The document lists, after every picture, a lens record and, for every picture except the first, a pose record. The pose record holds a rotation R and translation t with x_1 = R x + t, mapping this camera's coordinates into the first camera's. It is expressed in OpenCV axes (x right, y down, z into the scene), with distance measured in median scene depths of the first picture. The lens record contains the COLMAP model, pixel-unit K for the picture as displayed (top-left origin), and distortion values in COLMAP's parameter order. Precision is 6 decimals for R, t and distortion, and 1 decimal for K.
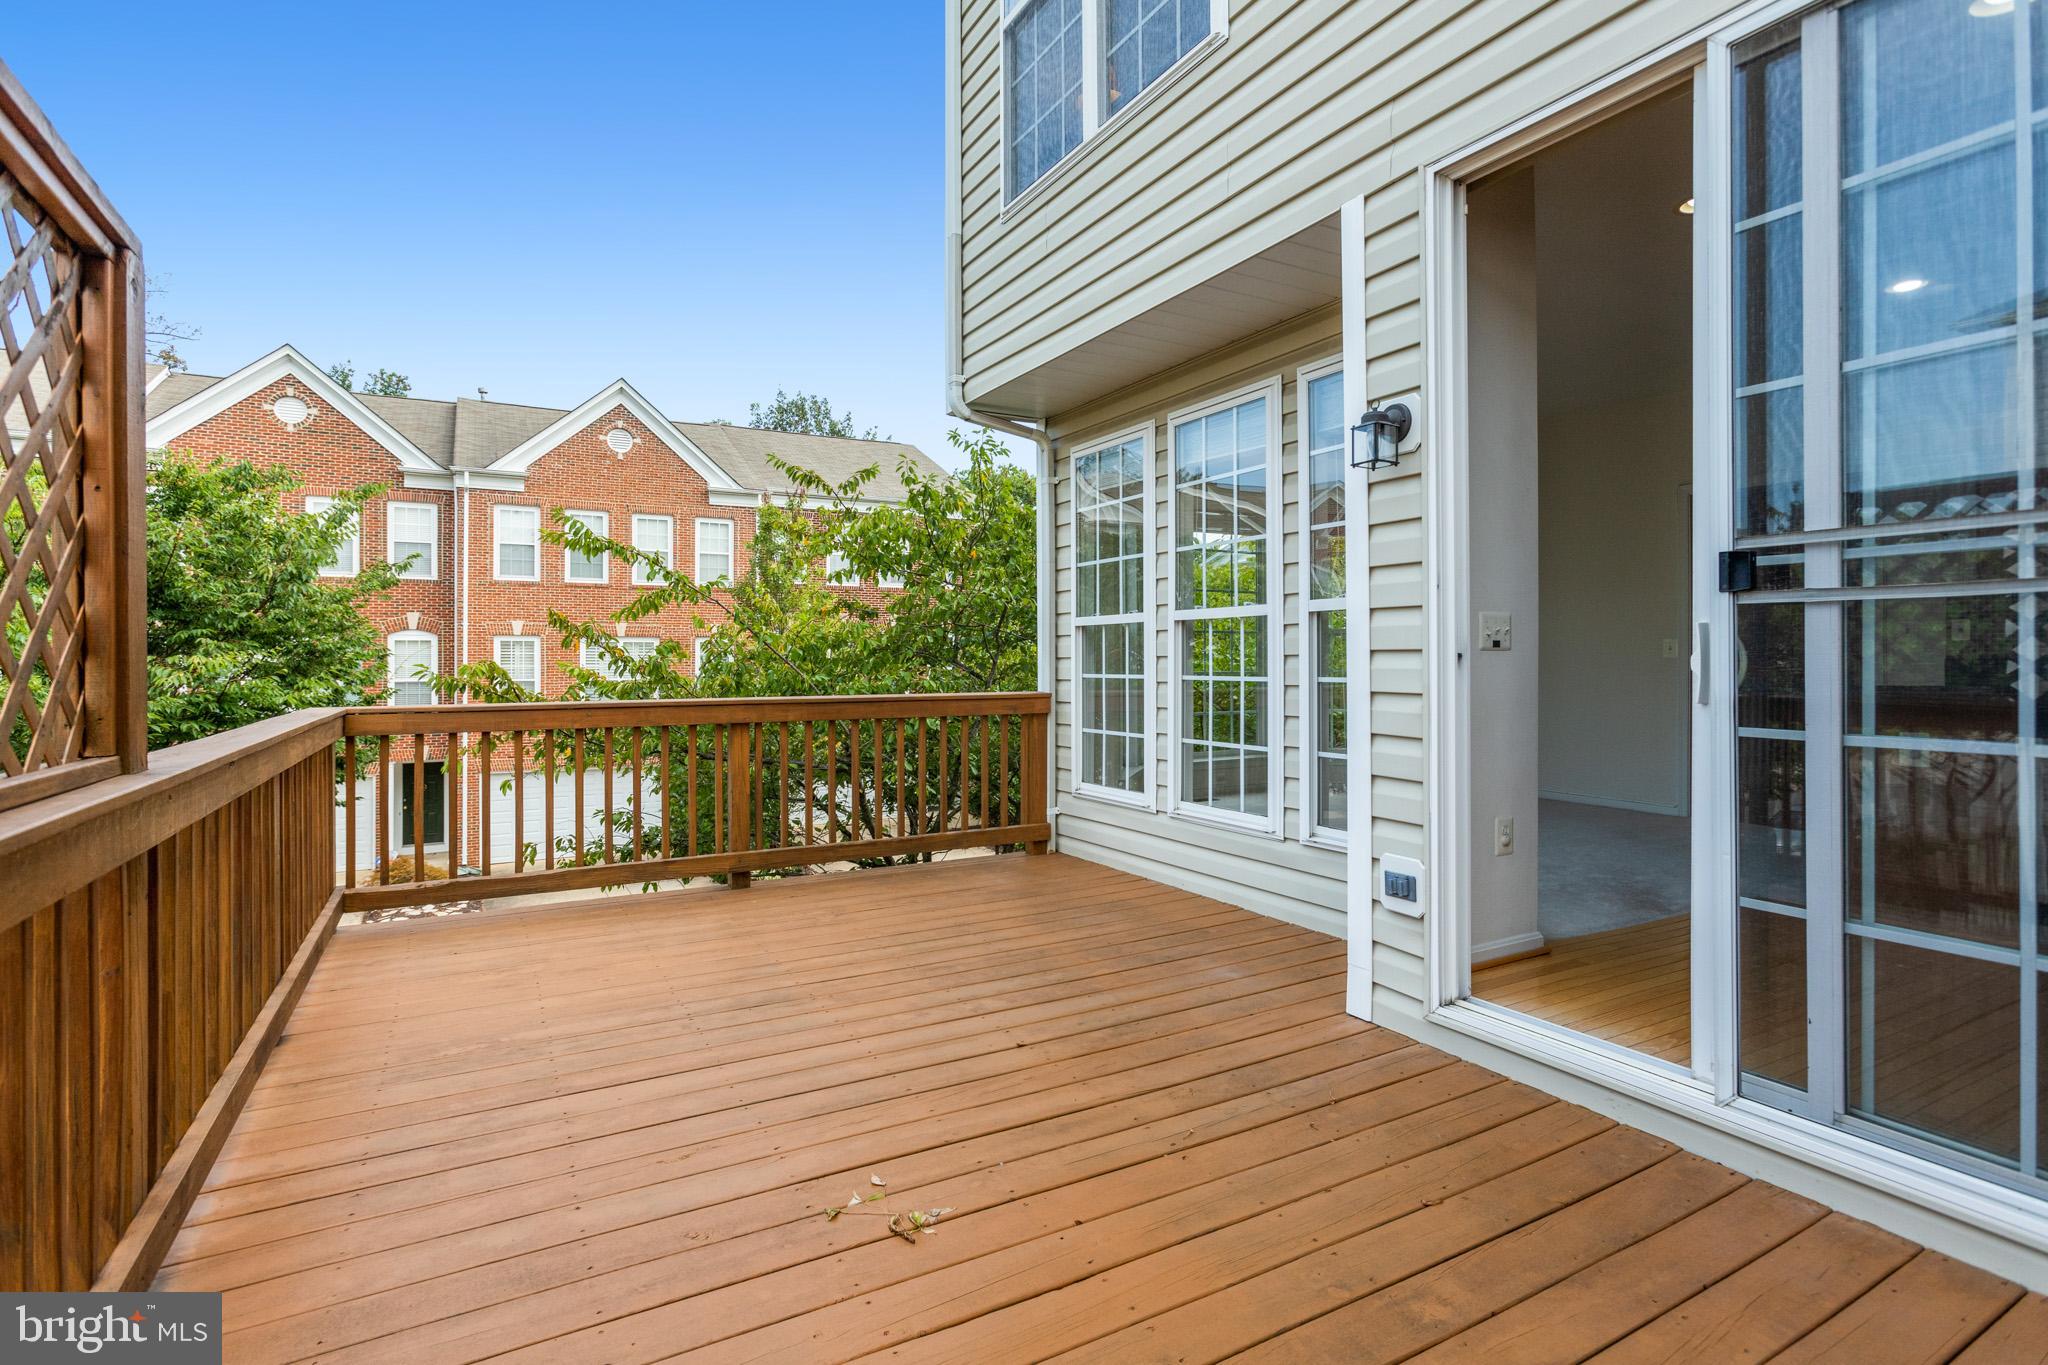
lens RADIAL K [[999.8, 0, 1002.8], [0, 999.8, 692.4], [0, 0, 1]] dist [-0.030923, 0.018999]
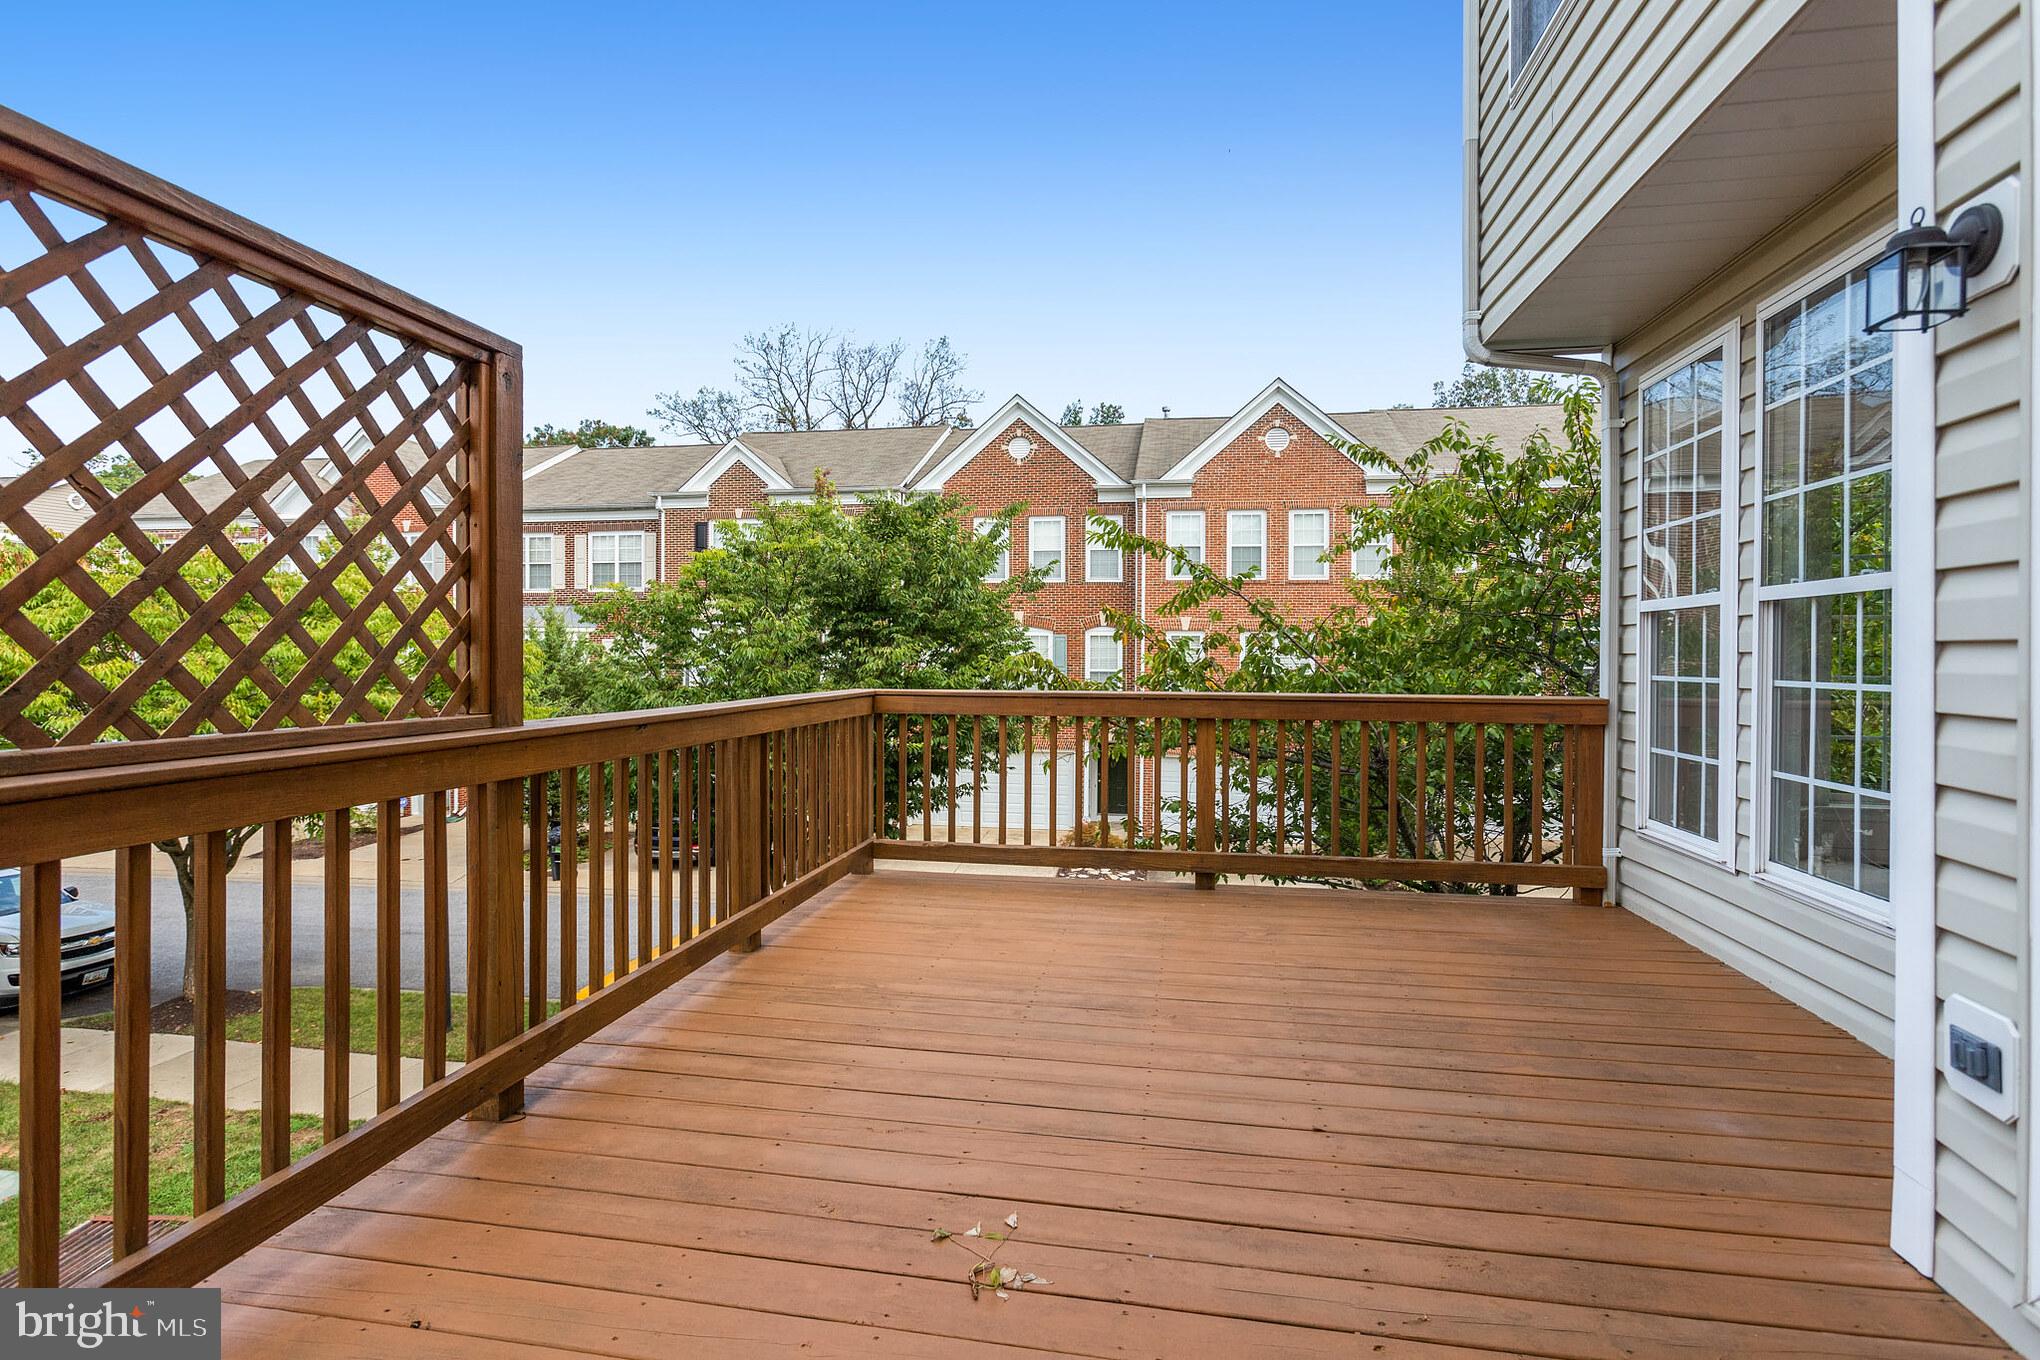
lens RADIAL K [[995.9, 0, 998.9], [0, 995.9, 689.8], [0, 0, 1]] dist [-0.030923, 0.018999]
pose [[0.772193, 0.030371, -0.634662, 0.206177], [-0.028585, 0.999506, 0.013051, -0.004132], [0.634745, 0.008063, 0.772679, 0.137252]]
